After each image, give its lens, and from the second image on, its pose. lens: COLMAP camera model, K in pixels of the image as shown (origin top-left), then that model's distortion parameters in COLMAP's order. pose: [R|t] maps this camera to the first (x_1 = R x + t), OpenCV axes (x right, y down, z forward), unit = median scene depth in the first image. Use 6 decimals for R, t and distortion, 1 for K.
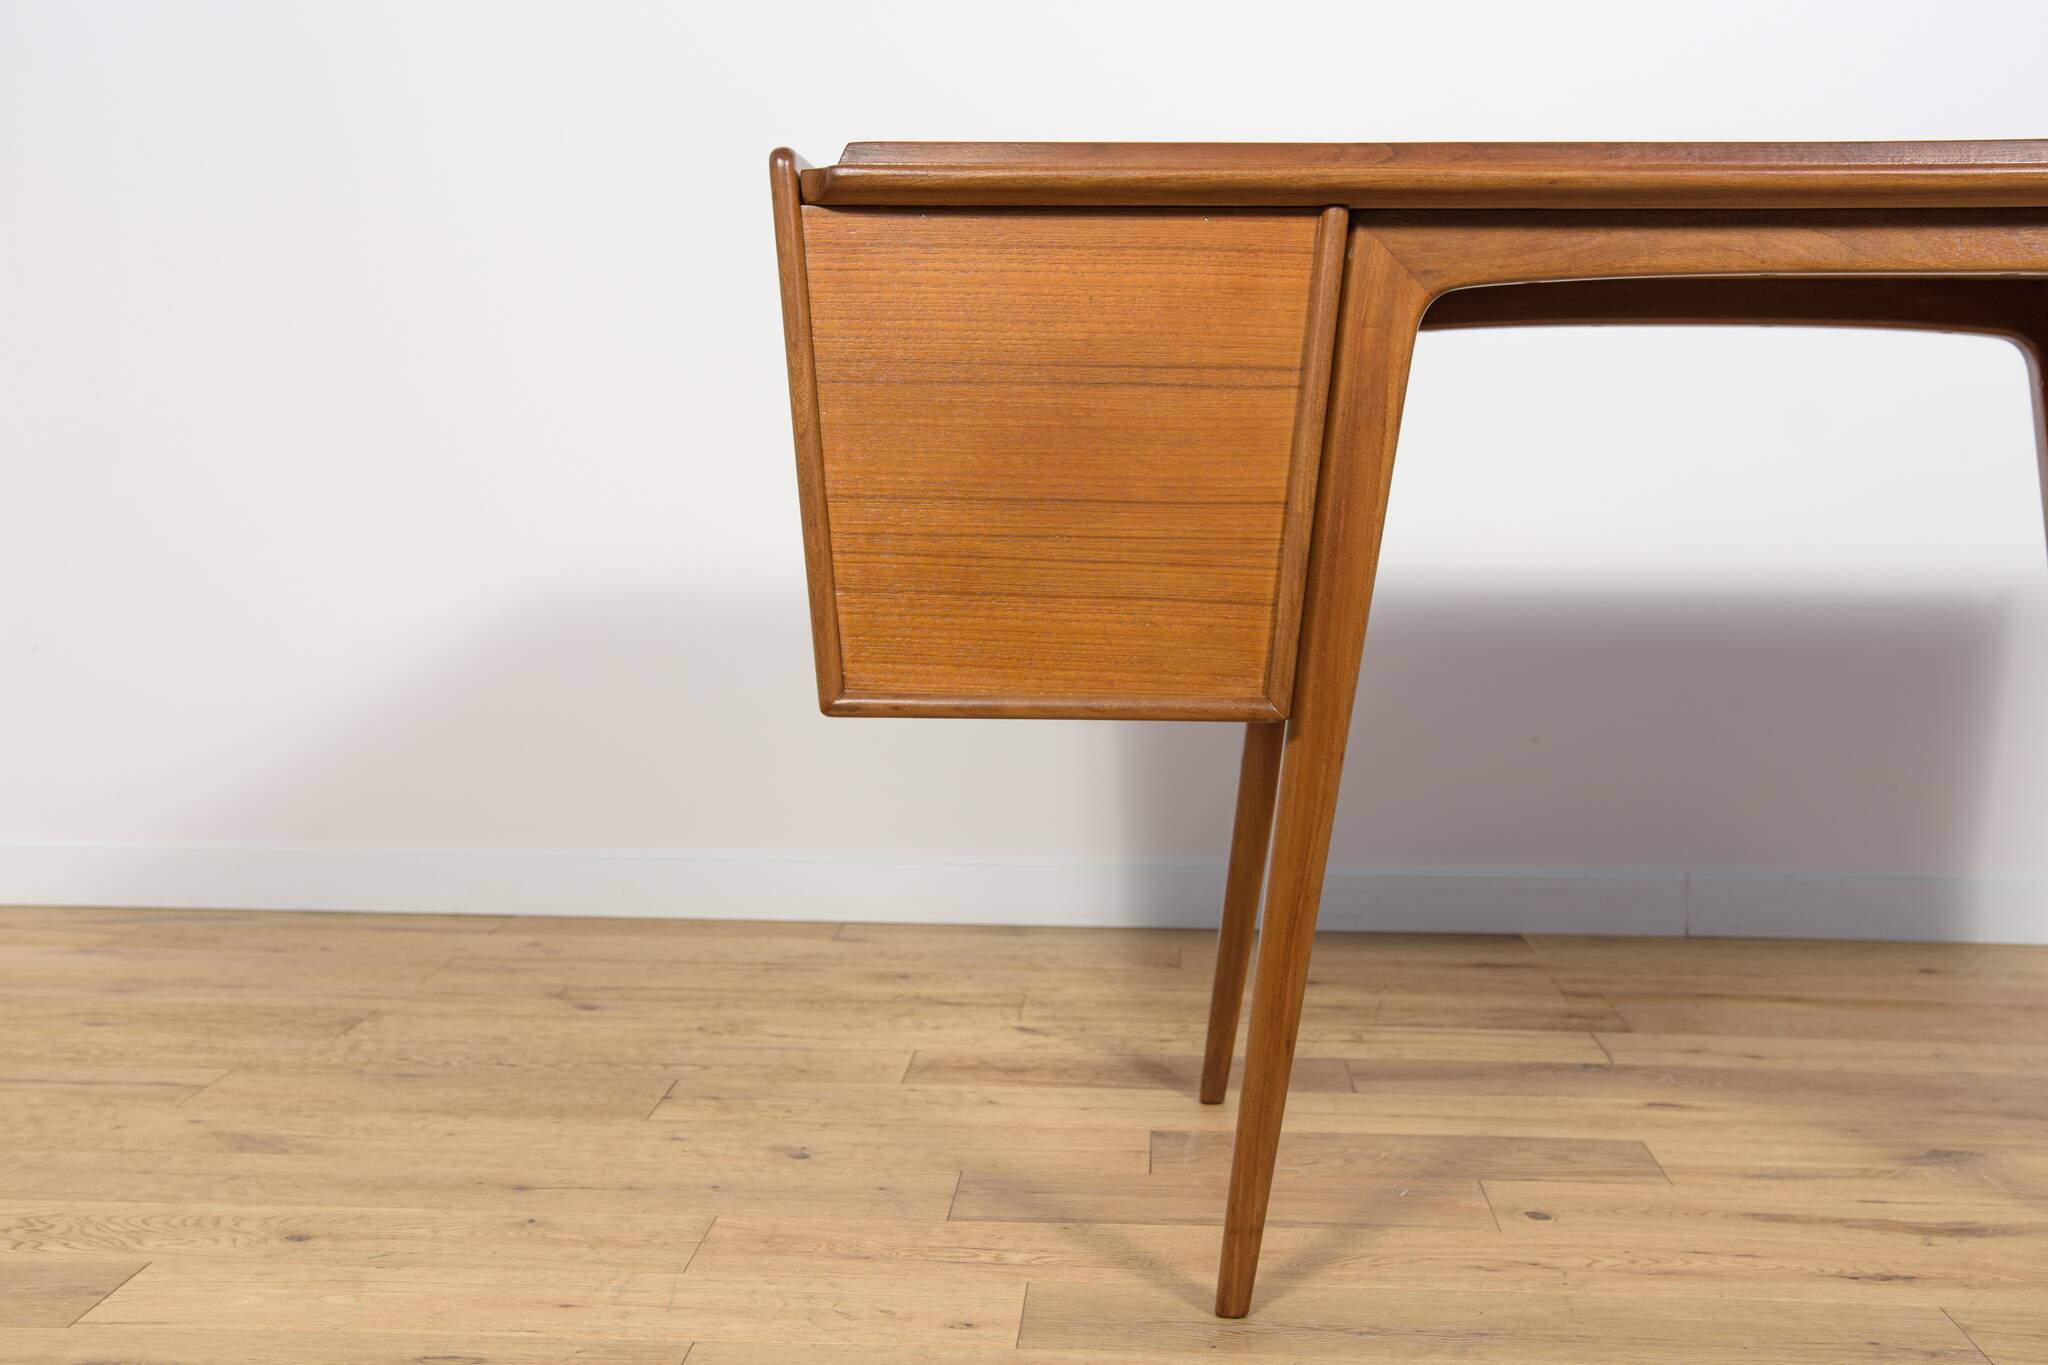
lens RADIAL K [[2497.0, 0, 1028.2], [0, 2497.0, 683.7], [0, 0, 1]] dist [0.021690, 0.186099]
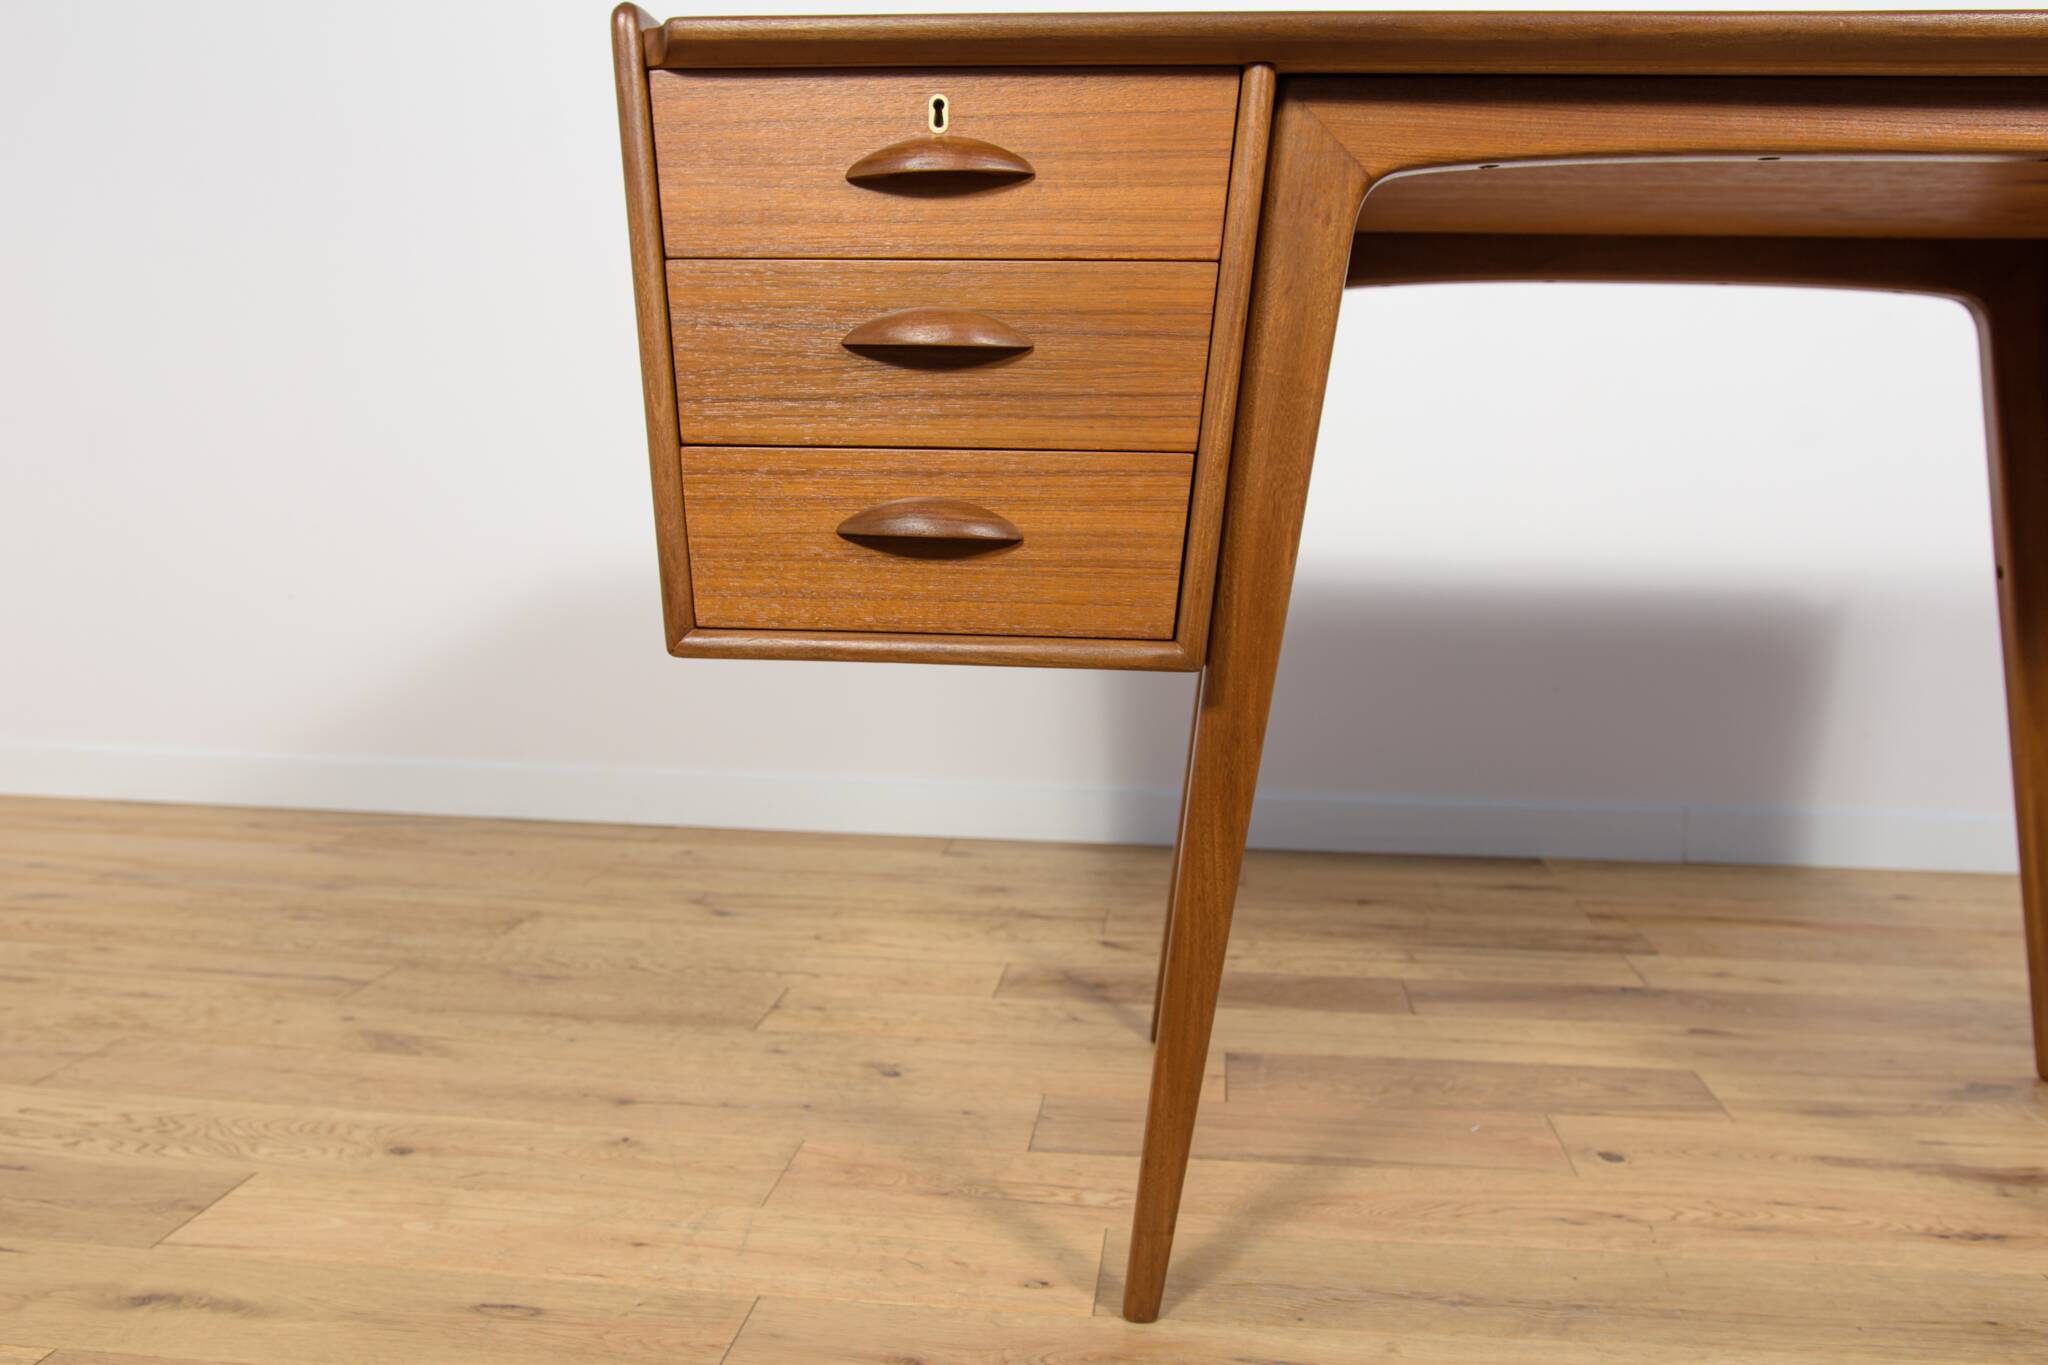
lens RADIAL K [[1782.7, 0, 1028.2], [0, 1782.7, 688.3], [0, 0, 1]] dist [-0.078481, 0.090095]
pose [[0.998748, 0.014023, -0.048023, -0.000233], [-0.012893, 0.999635, 0.023753, 0.008685], [0.048339, -0.023104, 0.998564, 0.268144]]
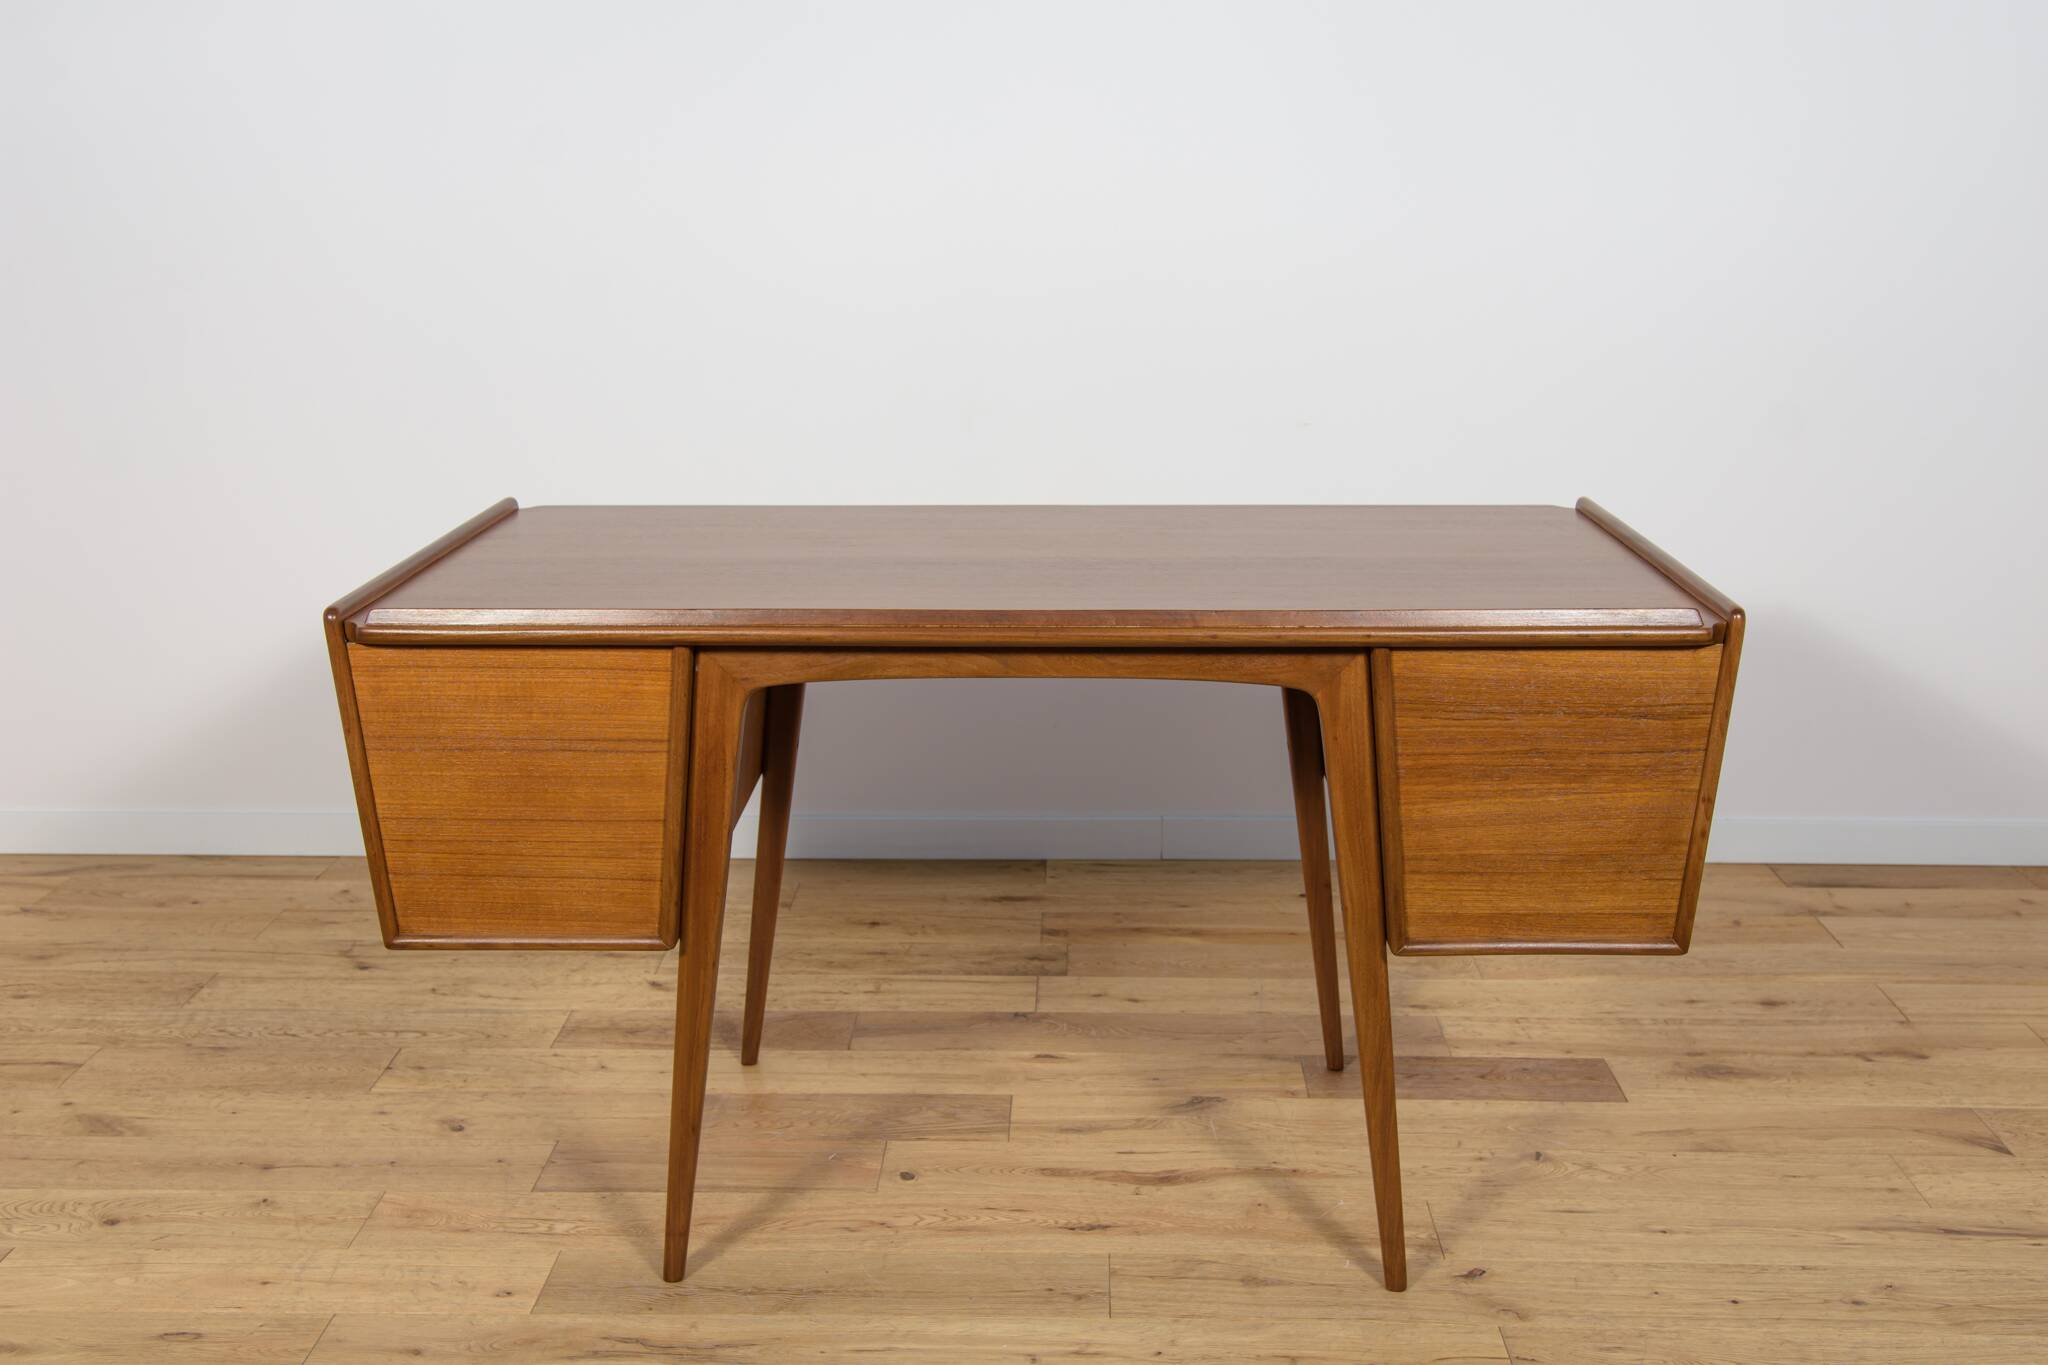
lens RADIAL K [[2106.0, 0, 1027.8], [0, 2106.0, 681.9], [0, 0, 1]] dist [-0.016913, 0.113403]
pose [[0.999531, -0.020156, 0.023037, 0.243564], [0.016091, 0.986214, 0.164690, -0.300666], [-0.026039, -0.164242, 0.986076, -0.254709]]
